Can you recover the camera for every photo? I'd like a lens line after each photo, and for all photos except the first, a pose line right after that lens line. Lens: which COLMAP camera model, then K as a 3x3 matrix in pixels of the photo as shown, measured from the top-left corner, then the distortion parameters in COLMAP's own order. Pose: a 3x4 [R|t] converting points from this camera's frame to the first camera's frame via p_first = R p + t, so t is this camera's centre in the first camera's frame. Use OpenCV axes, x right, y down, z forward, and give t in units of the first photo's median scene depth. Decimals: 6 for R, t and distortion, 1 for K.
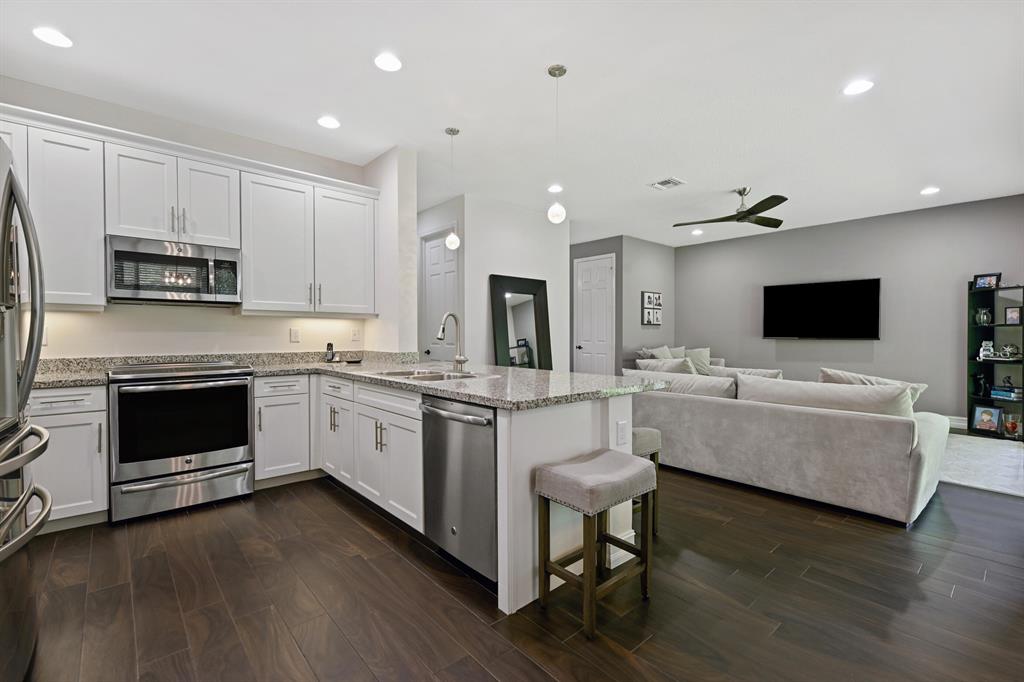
lens RADIAL K [[441.8, 0, 516.4], [0, 441.8, 344.1], [0, 0, 1]] dist [0.001119, -0.000561]
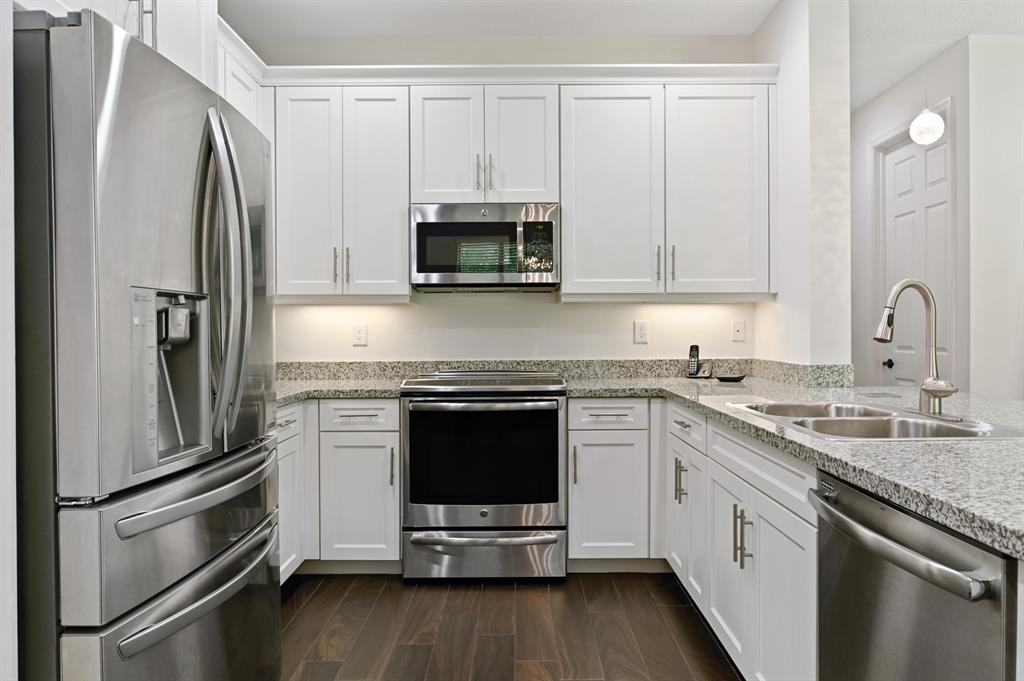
lens RADIAL K [[668.3, 0, 525.2], [0, 668.3, 342.3], [0, 0, 1]] dist [-0.018229, 0.016740]
pose [[0.746937, 0.006815, -0.664860, 0.005538], [-0.009118, 0.999958, 0.000007, -0.005738], [0.664833, 0.006057, 0.746968, 0.233900]]
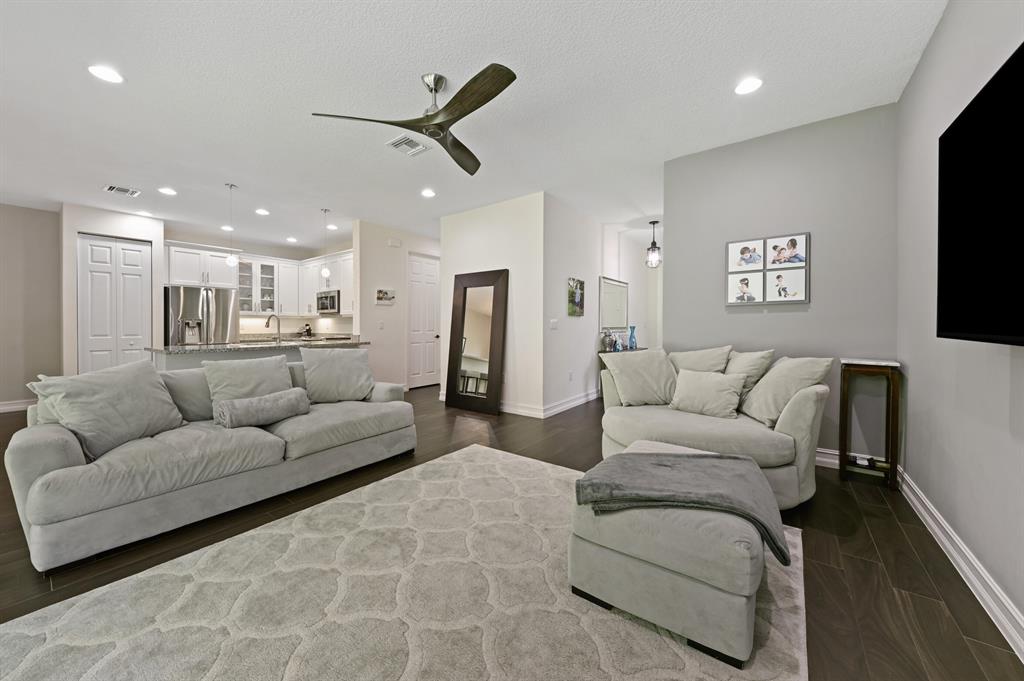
lens RADIAL K [[362.6, 0, 515.4], [0, 362.6, 331.2], [0, 0, 1]] dist [-0.019964, -0.000600]
pose [[0.200980, 0.014531, -0.979488, 1.602243], [-0.022067, 0.999703, 0.010303, -0.033704], [0.979347, 0.019544, 0.201241, 1.661549]]
